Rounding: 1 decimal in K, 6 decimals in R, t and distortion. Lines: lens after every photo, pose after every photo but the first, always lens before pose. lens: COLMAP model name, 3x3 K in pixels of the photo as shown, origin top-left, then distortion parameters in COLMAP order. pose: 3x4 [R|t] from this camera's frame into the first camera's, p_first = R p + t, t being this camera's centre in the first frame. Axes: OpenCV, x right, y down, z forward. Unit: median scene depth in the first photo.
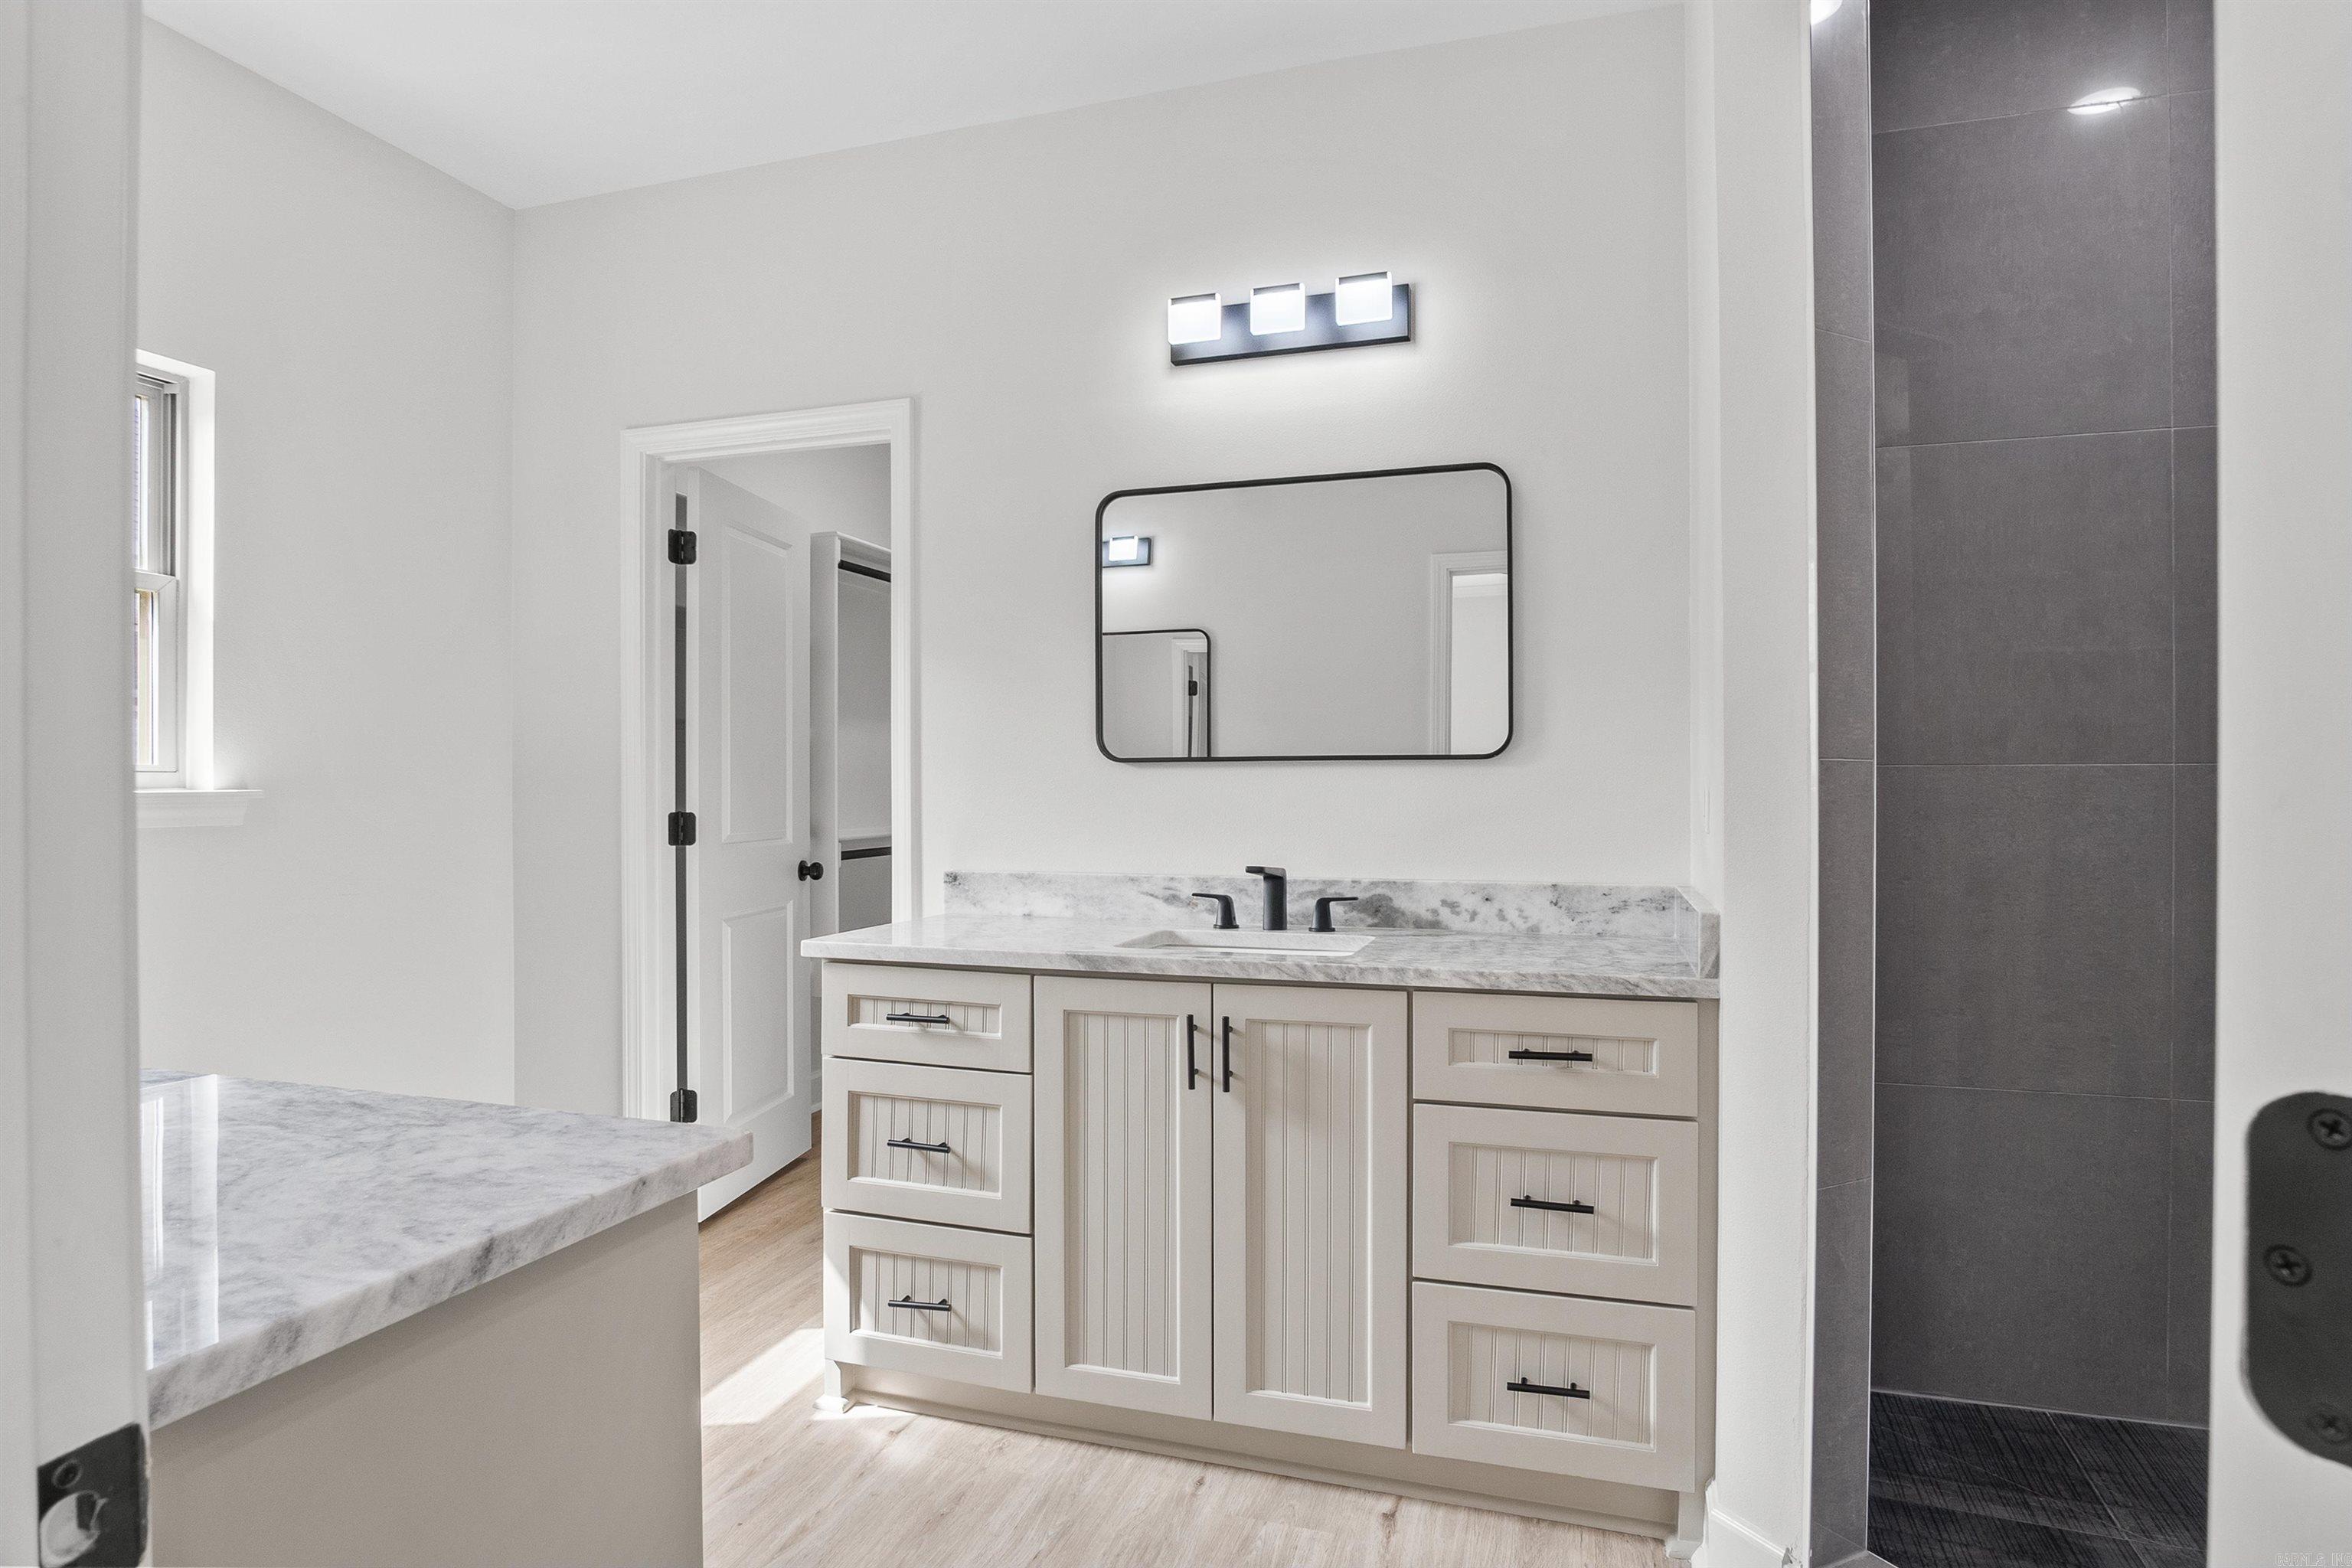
lens RADIAL K [[1261.8, 0, 1187.9], [0, 1261.8, 790.0], [0, 0, 1]] dist [-0.037382, 0.010709]
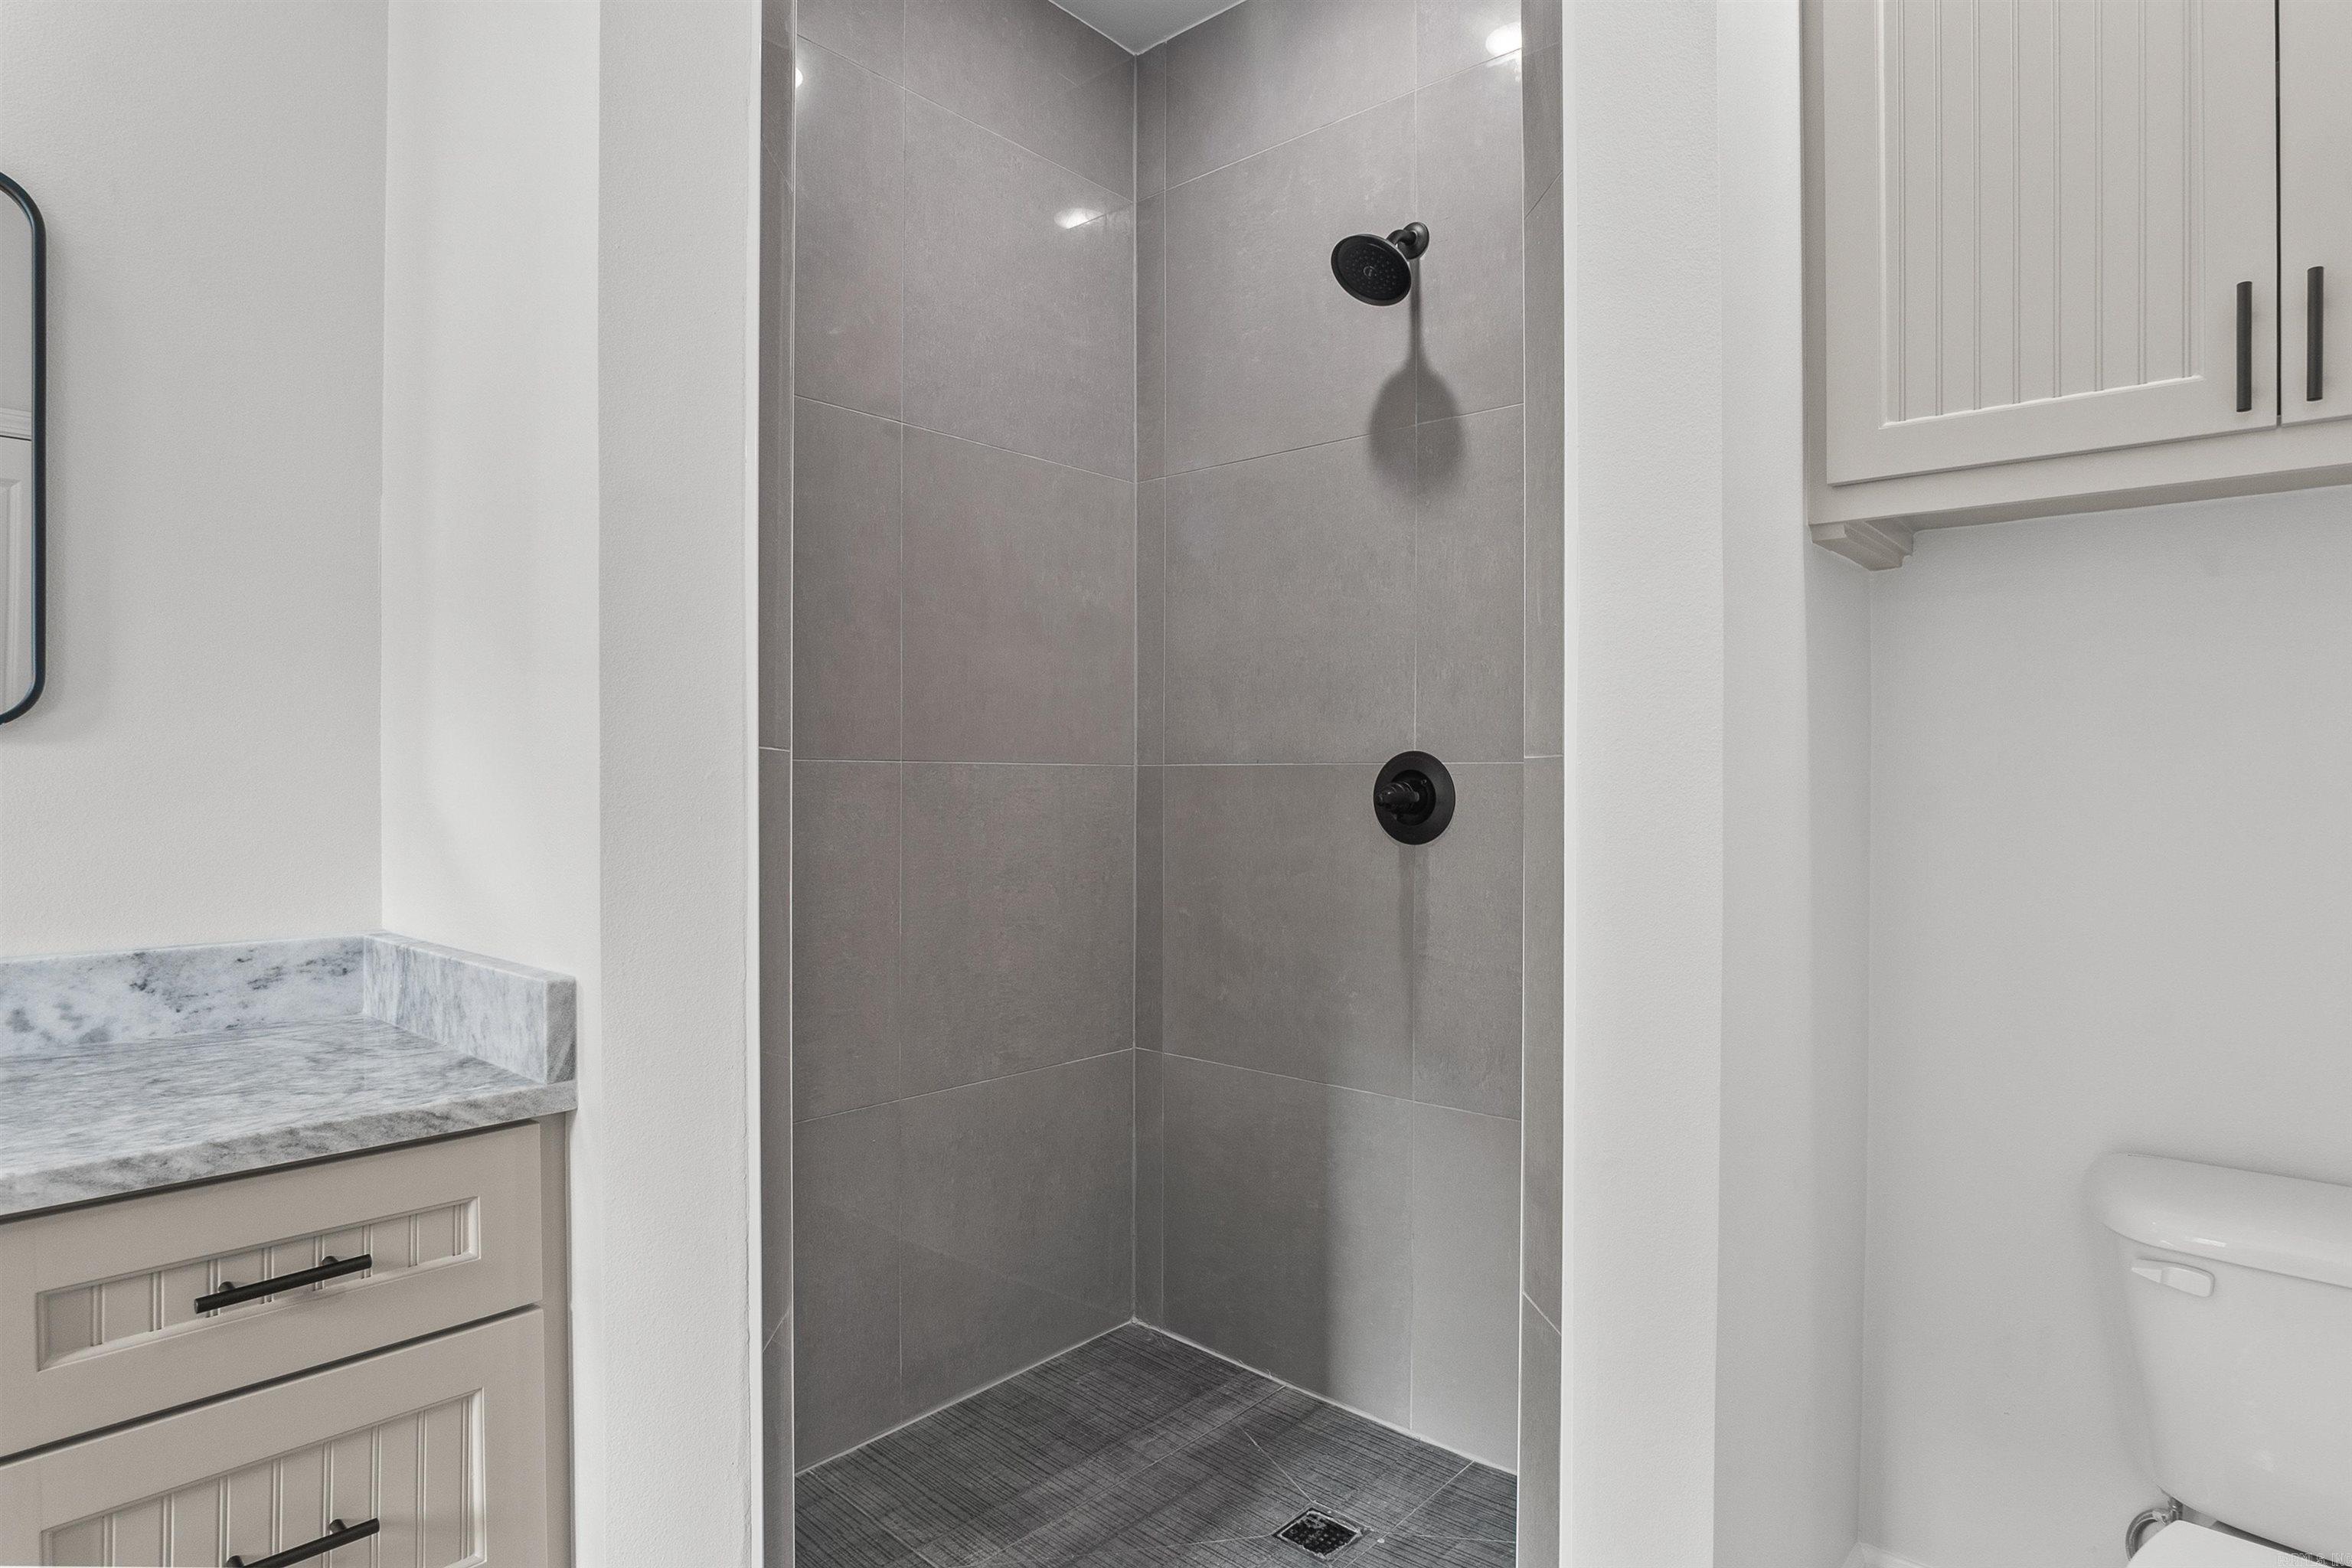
lens RADIAL K [[1267.9, 0, 1187.0], [0, 1267.9, 787.5], [0, 0, 1]] dist [-0.037409, 0.009458]
pose [[0.392160, -0.000251, 0.919897, -0.043991], [-0.003561, 0.999992, 0.001791, -0.002855], [-0.919890, -0.003978, 0.392156, 0.386246]]
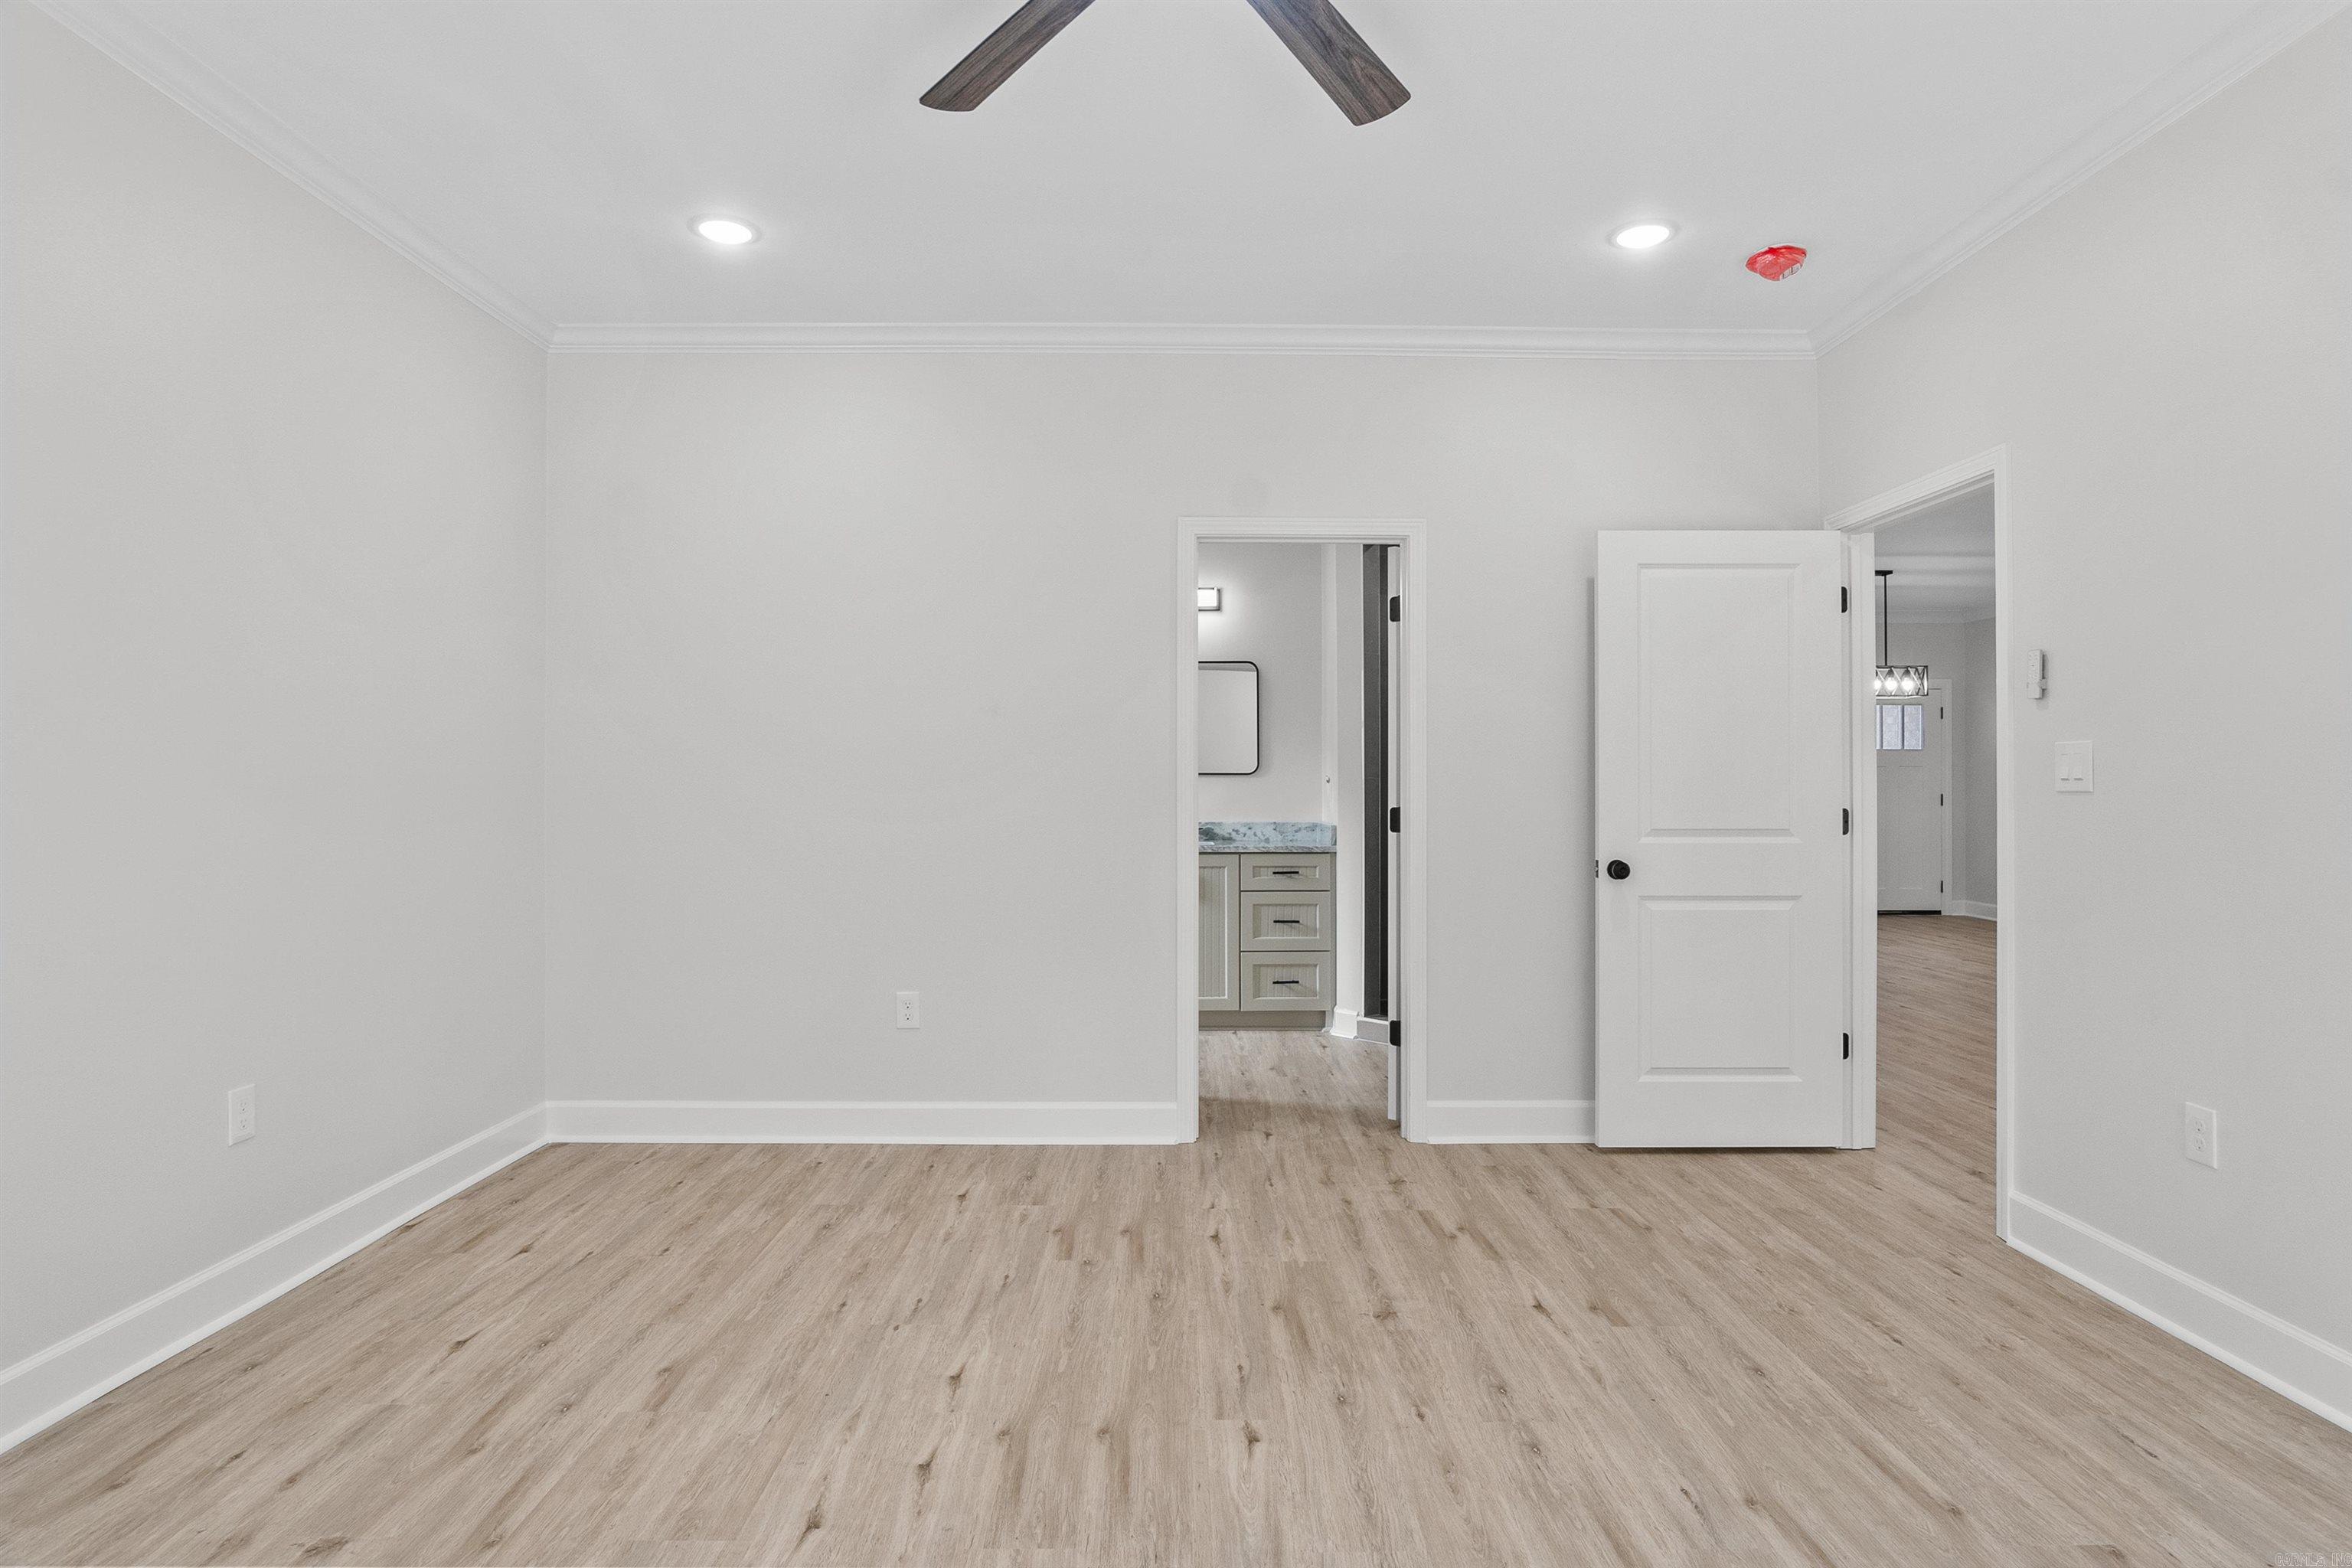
lens RADIAL K [[1261.8, 0, 1187.9], [0, 1261.8, 790.0], [0, 0, 1]] dist [-0.037382, 0.010709]
pose [[0.949142, -0.001988, 0.314843, -0.809356], [0.001286, 0.999996, 0.002437, 0.000506], [-0.314847, -0.001908, 0.949141, -1.650587]]
